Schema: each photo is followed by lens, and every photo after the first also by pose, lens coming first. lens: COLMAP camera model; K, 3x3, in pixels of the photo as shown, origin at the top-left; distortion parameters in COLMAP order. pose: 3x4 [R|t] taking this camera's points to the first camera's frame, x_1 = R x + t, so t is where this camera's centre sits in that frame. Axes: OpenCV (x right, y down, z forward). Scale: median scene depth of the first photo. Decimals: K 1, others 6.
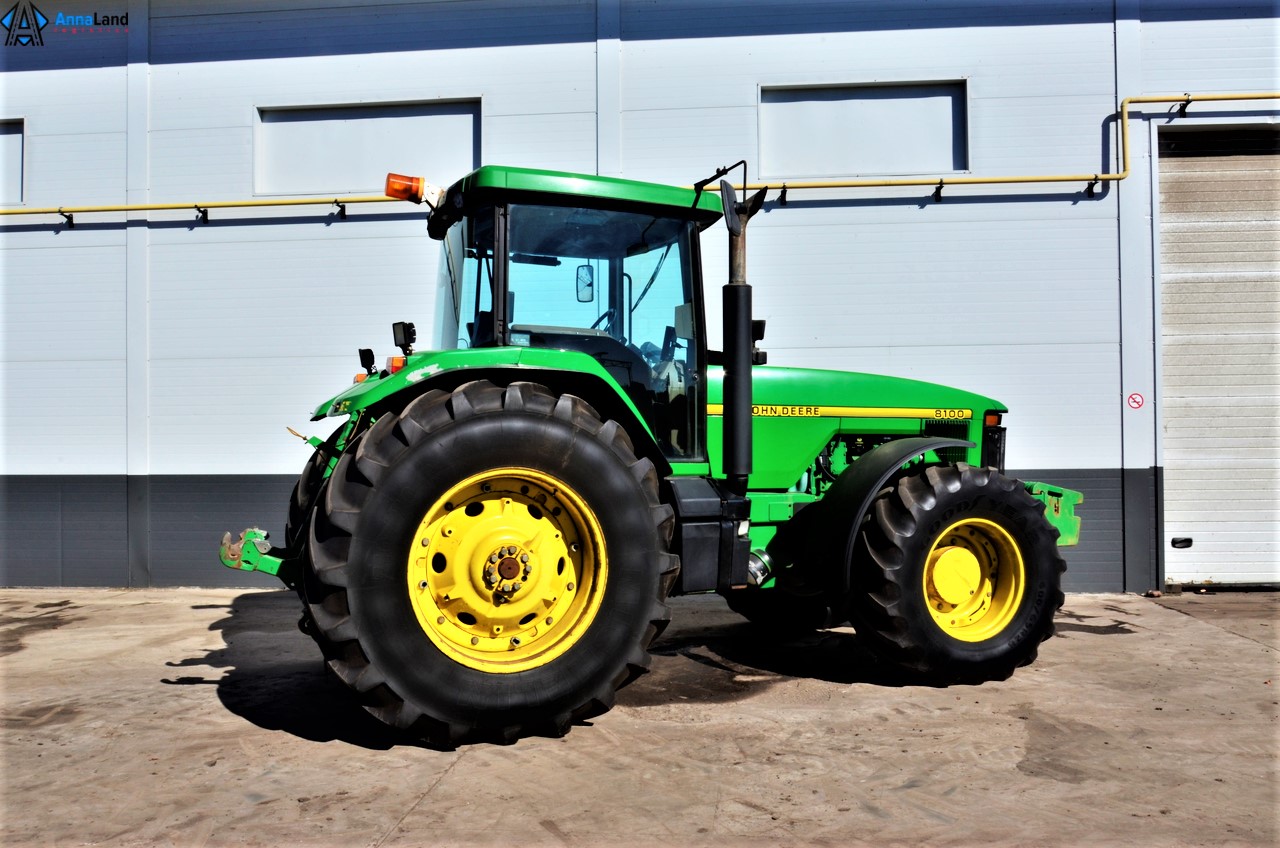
lens RADIAL K [[1126.2, 0, 639.3], [0, 1126.2, 435.3], [0, 0, 1]] dist [-0.016761, -0.012657]
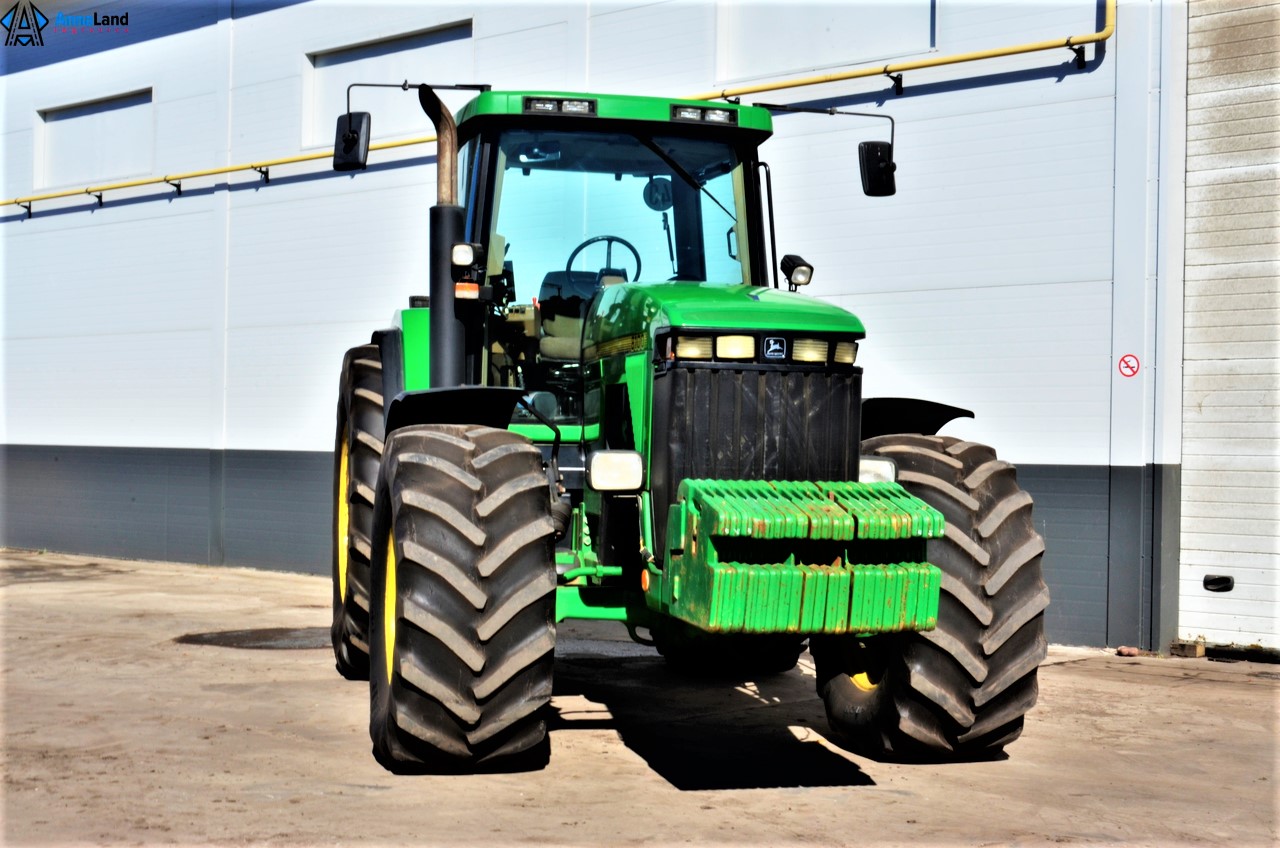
lens RADIAL K [[1931.8, 0, 639.3], [0, 1931.8, 421.3], [0, 0, 1]] dist [0.018319, 0.000000]
pose [[0.787113, 0.011433, -0.616703, 0.917817], [-0.006085, 0.999923, 0.010772, -0.008184], [0.616779, -0.004726, 0.787122, -0.094382]]
